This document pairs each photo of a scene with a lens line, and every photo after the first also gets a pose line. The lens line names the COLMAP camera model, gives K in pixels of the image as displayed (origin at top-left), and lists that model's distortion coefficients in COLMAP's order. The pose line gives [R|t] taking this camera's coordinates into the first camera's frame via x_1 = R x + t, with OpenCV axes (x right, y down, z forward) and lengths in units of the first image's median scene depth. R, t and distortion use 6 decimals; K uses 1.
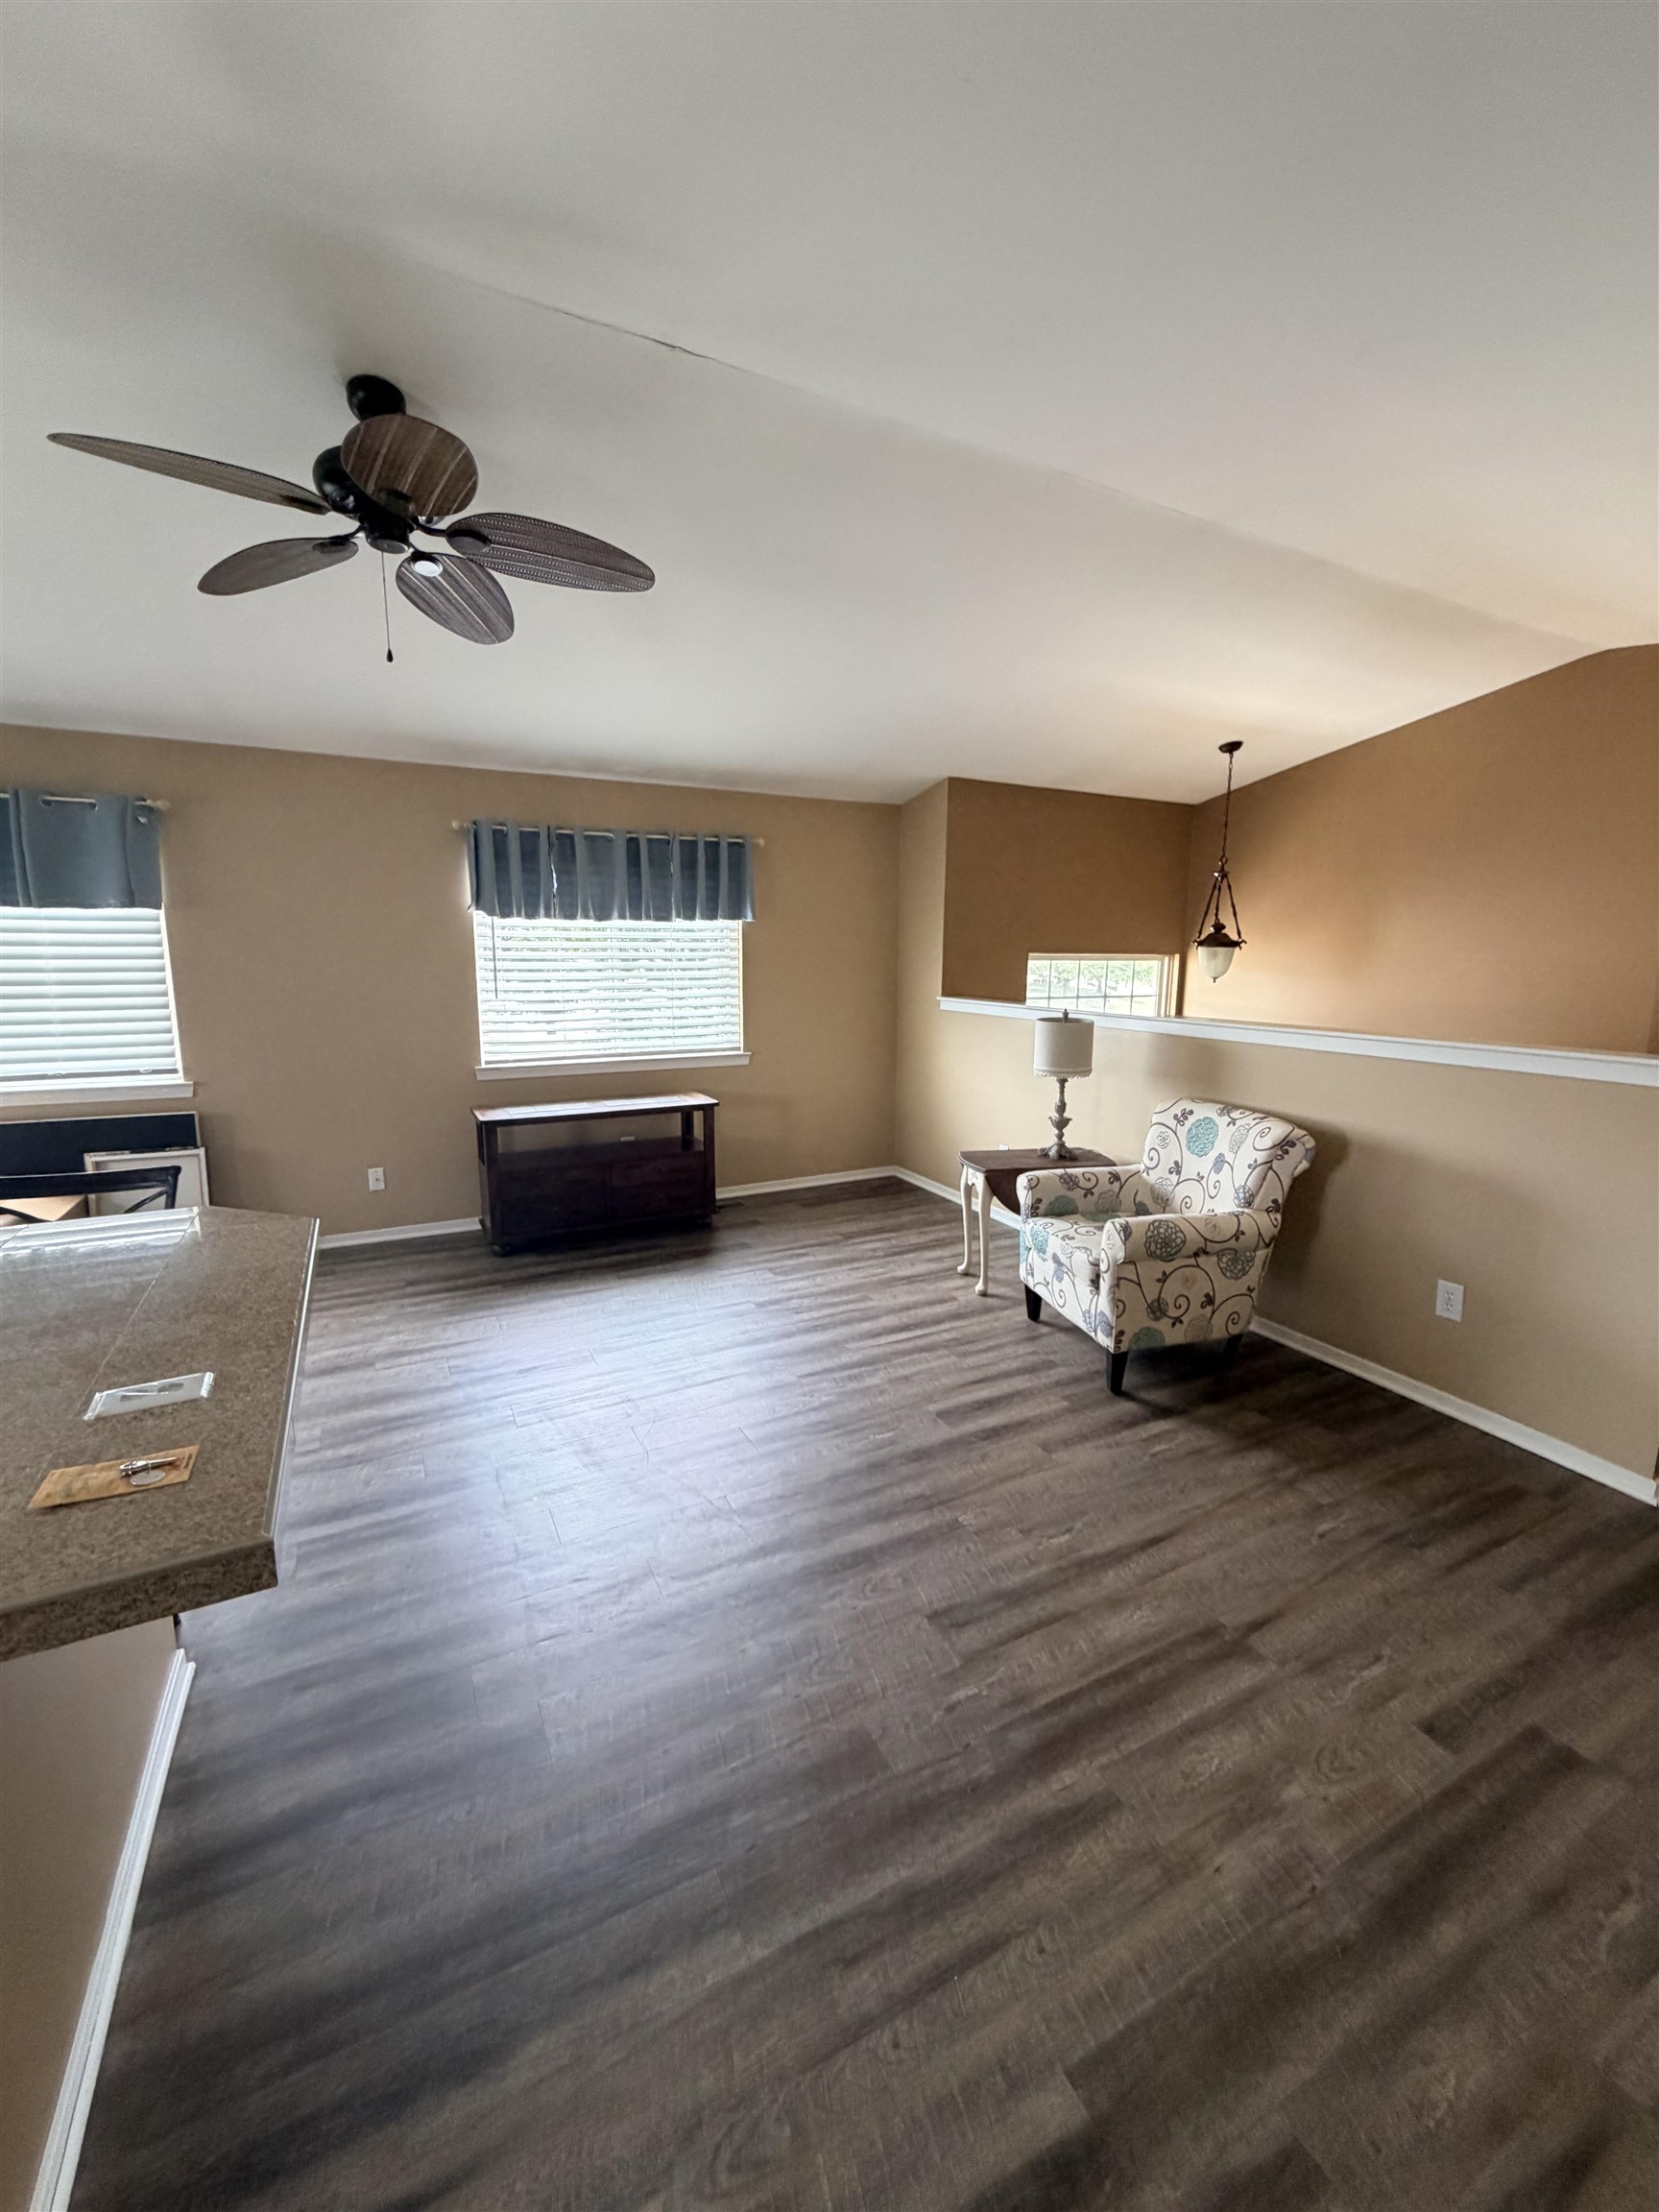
lens RADIAL K [[883.2, 0, 822.1], [0, 883.2, 1108.6], [0, 0, 1]] dist [-0.002951, -0.000059]
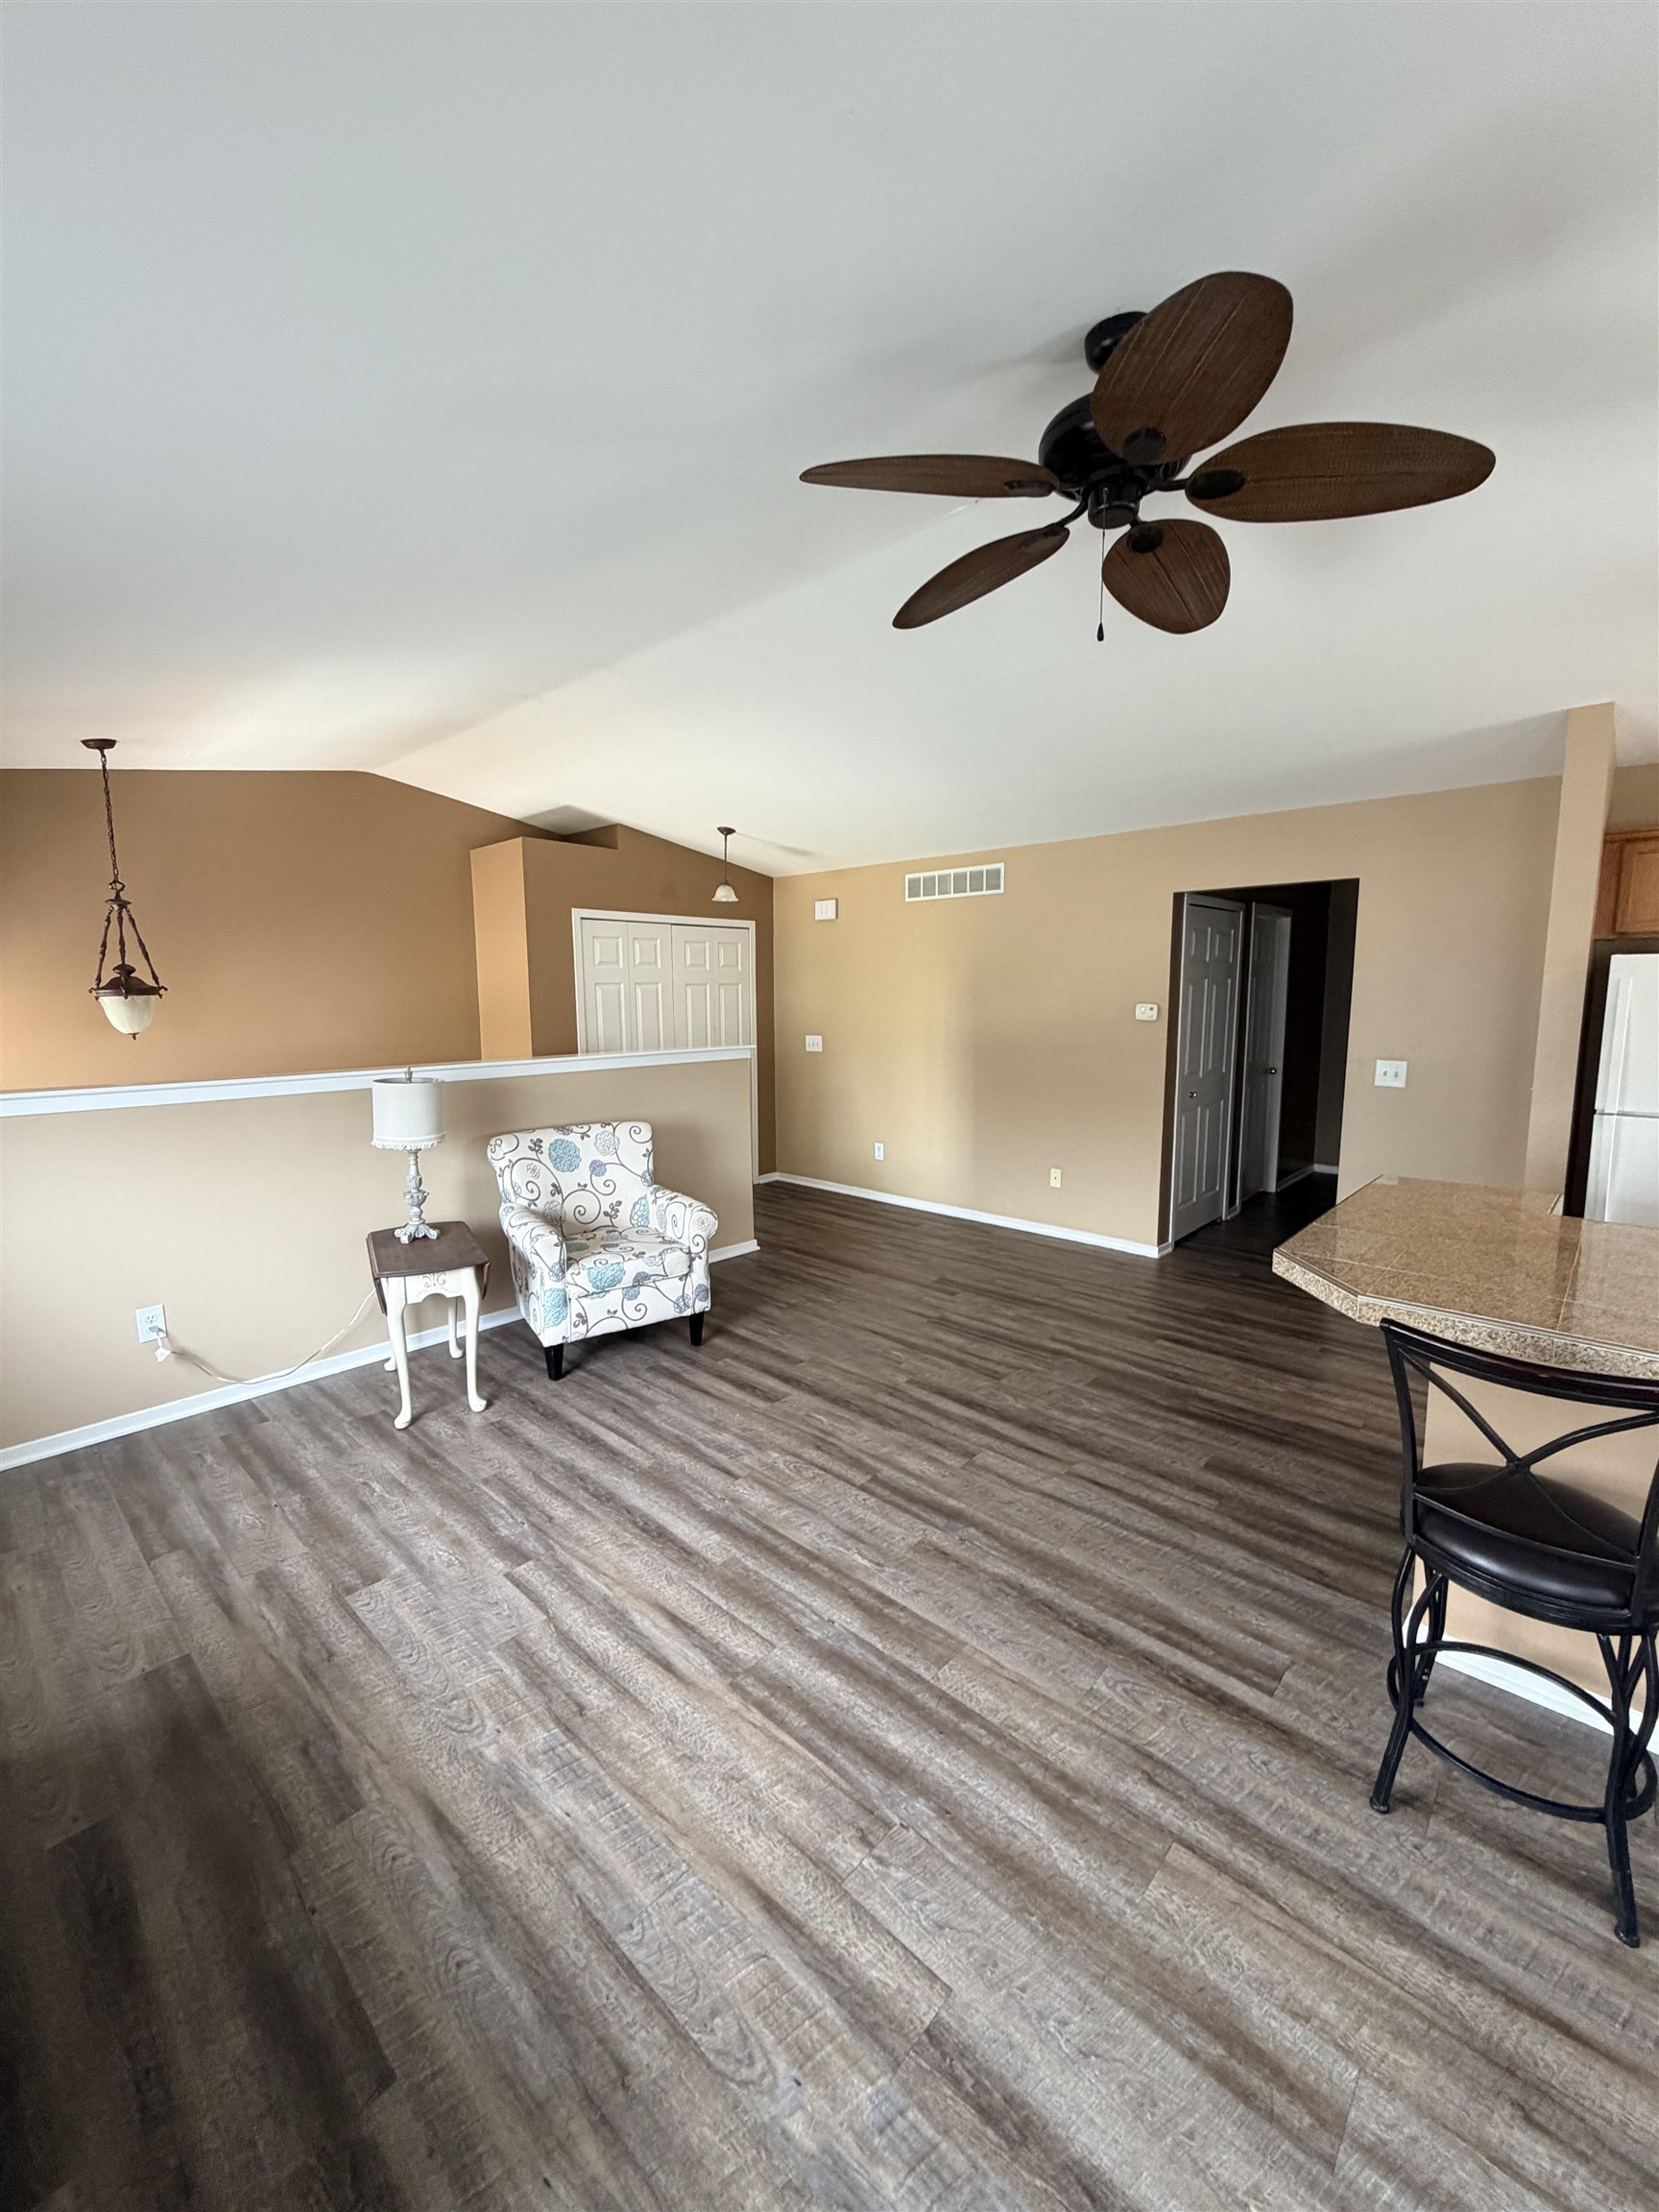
lens RADIAL K [[883.2, 0, 828.2], [0, 883.2, 1100.6], [0, 0, 1]] dist [-0.002951, -0.000059]
pose [[-0.341099, -0.127892, 0.931287, -0.781379], [0.167163, 0.966659, 0.193976, -0.209617], [-0.925045, 0.221842, -0.308348, 1.022716]]
